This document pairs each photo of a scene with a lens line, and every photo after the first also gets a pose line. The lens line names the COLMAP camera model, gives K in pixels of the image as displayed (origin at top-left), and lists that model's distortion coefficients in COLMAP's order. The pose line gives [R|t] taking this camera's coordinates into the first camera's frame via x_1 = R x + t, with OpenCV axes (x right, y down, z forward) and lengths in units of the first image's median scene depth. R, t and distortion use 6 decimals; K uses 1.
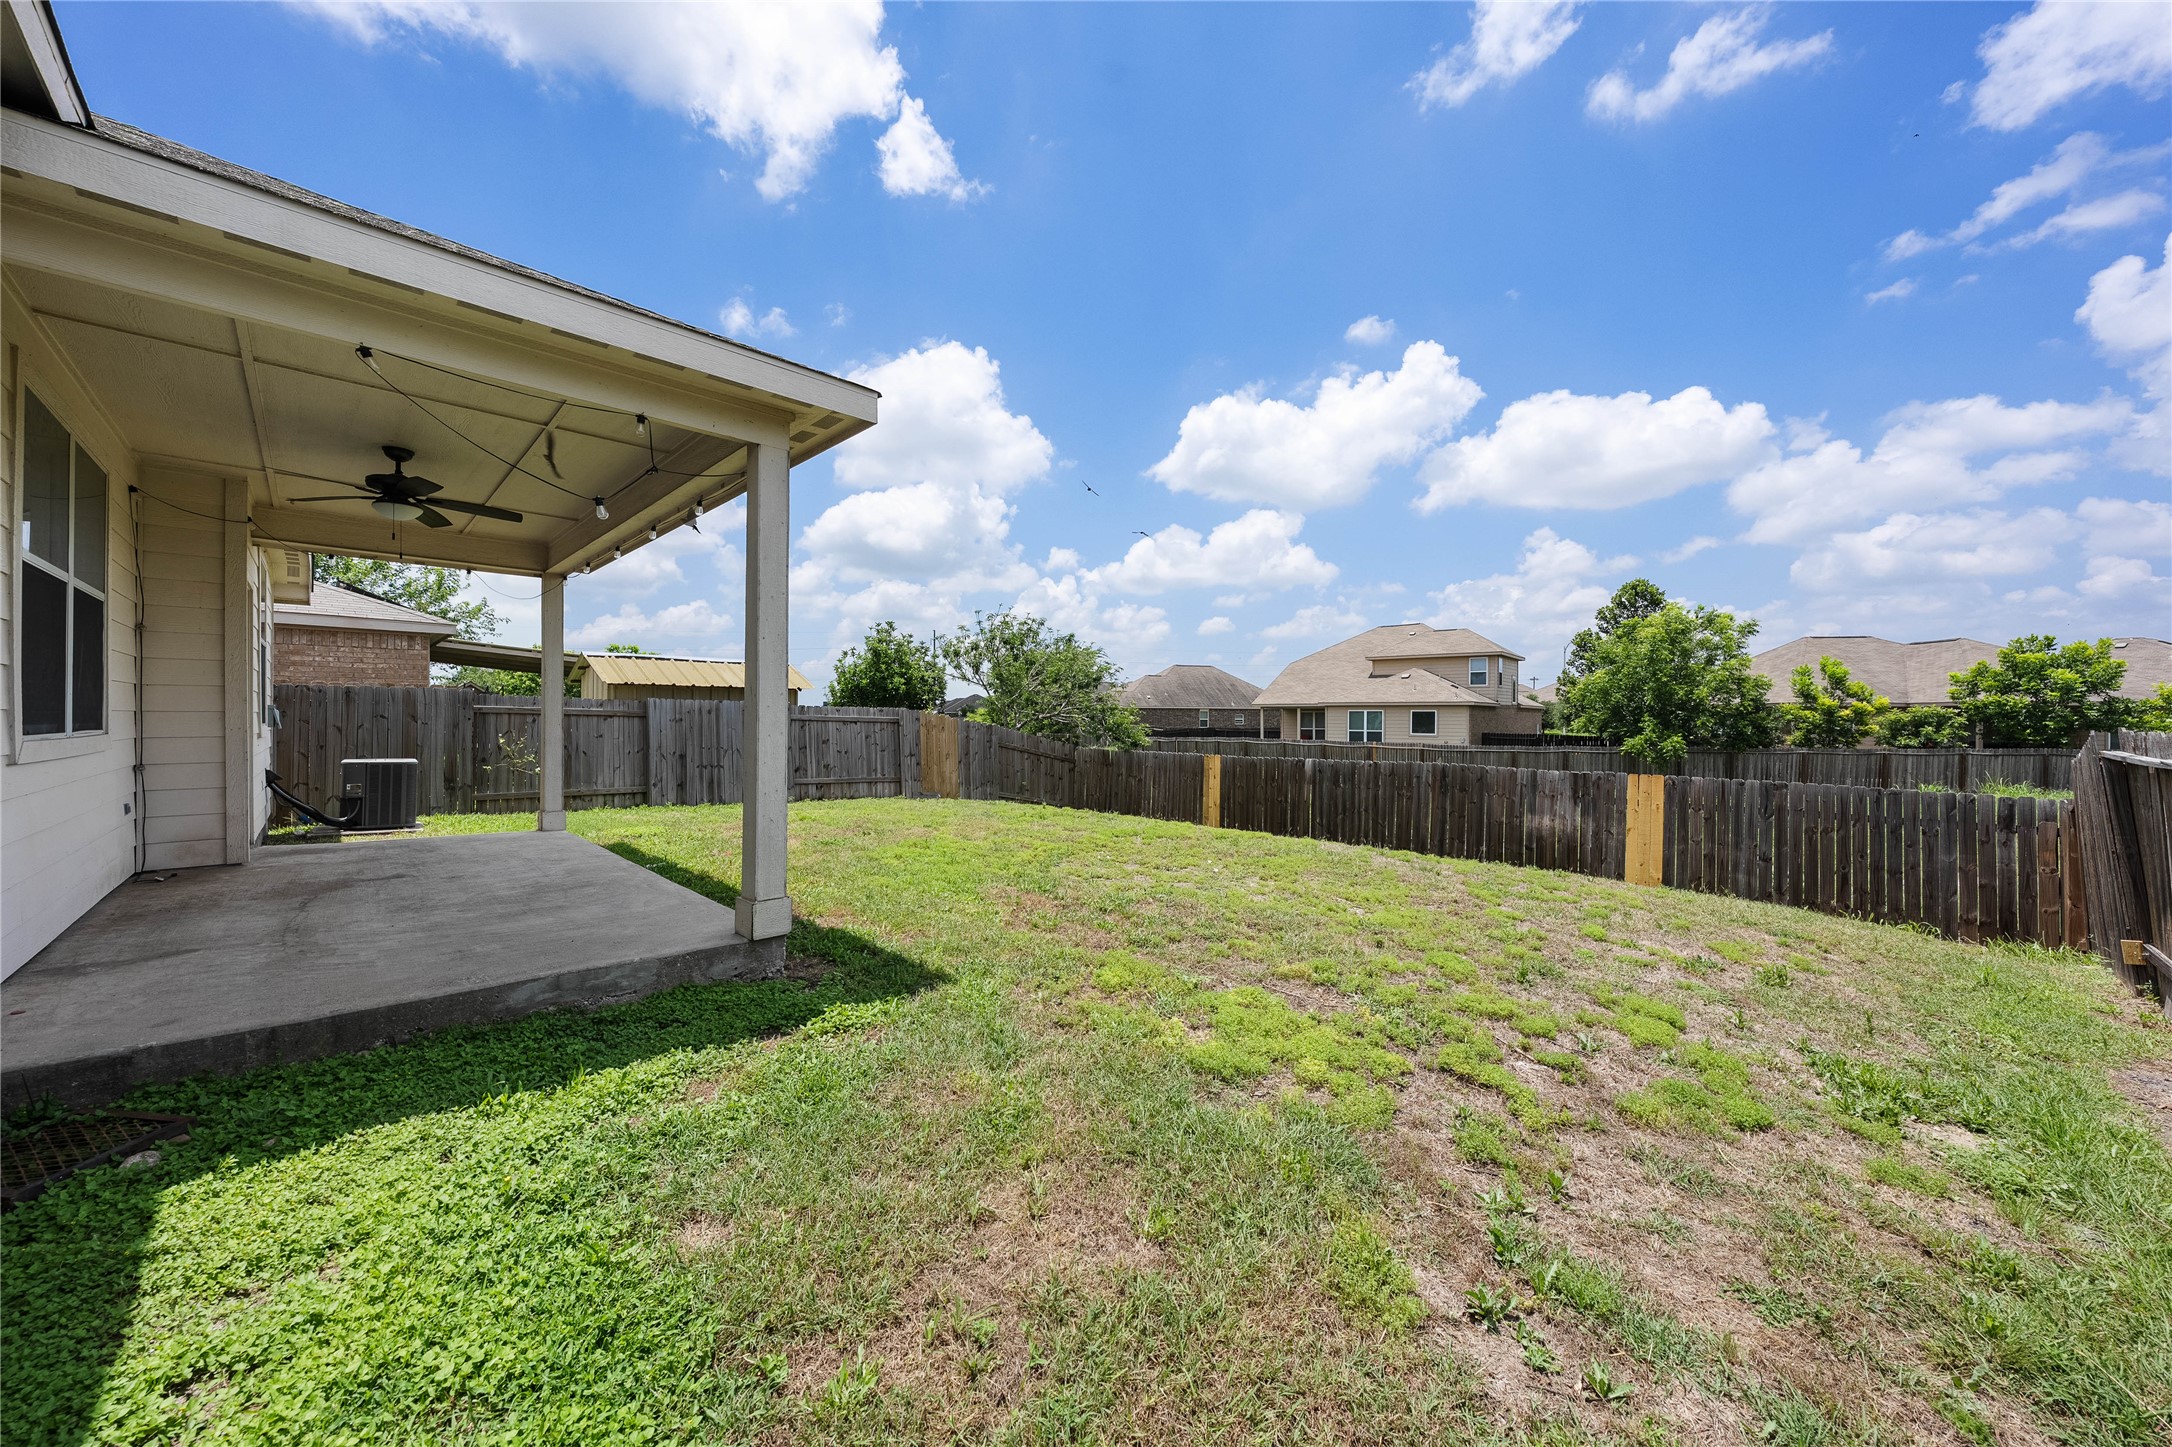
lens RADIAL K [[798.1, 0, 1087.0], [0, 798.1, 717.4], [0, 0, 1]] dist [0.000894, -0.000009]
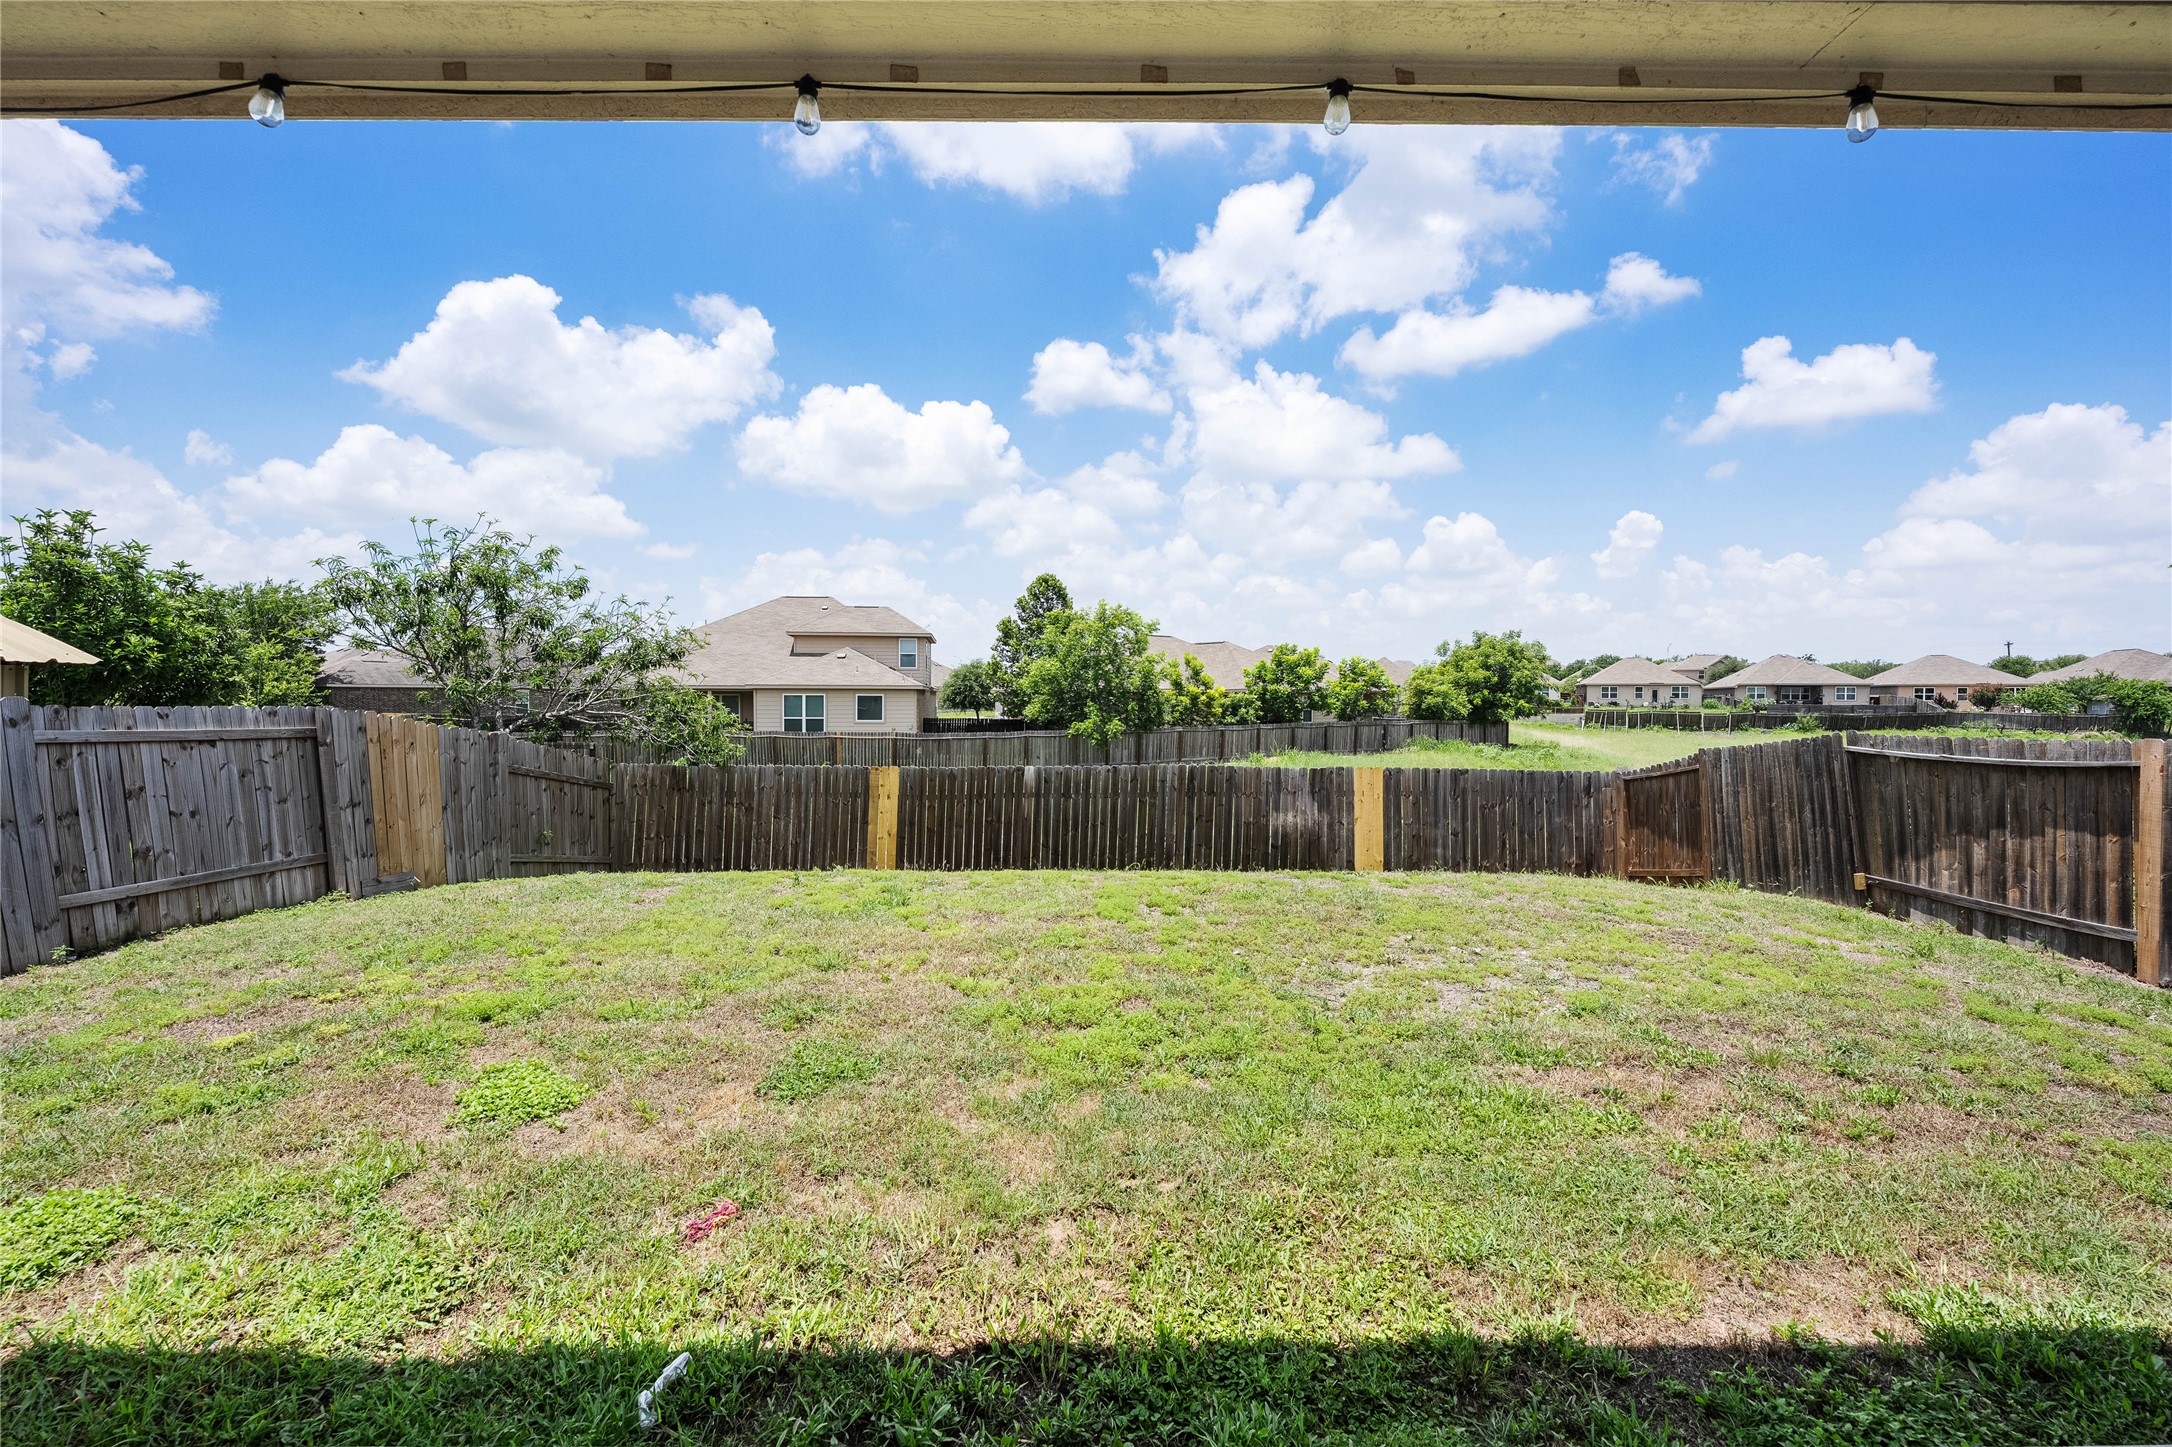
lens RADIAL K [[860.1, 0, 1077.7], [0, 860.1, 708.1], [0, 0, 1]] dist [-0.023233, 0.000438]
pose [[0.703129, -0.011176, 0.710974, -0.235549], [0.002515, 0.999909, 0.013231, -0.012915], [-0.711058, -0.007515, 0.703093, 0.300187]]
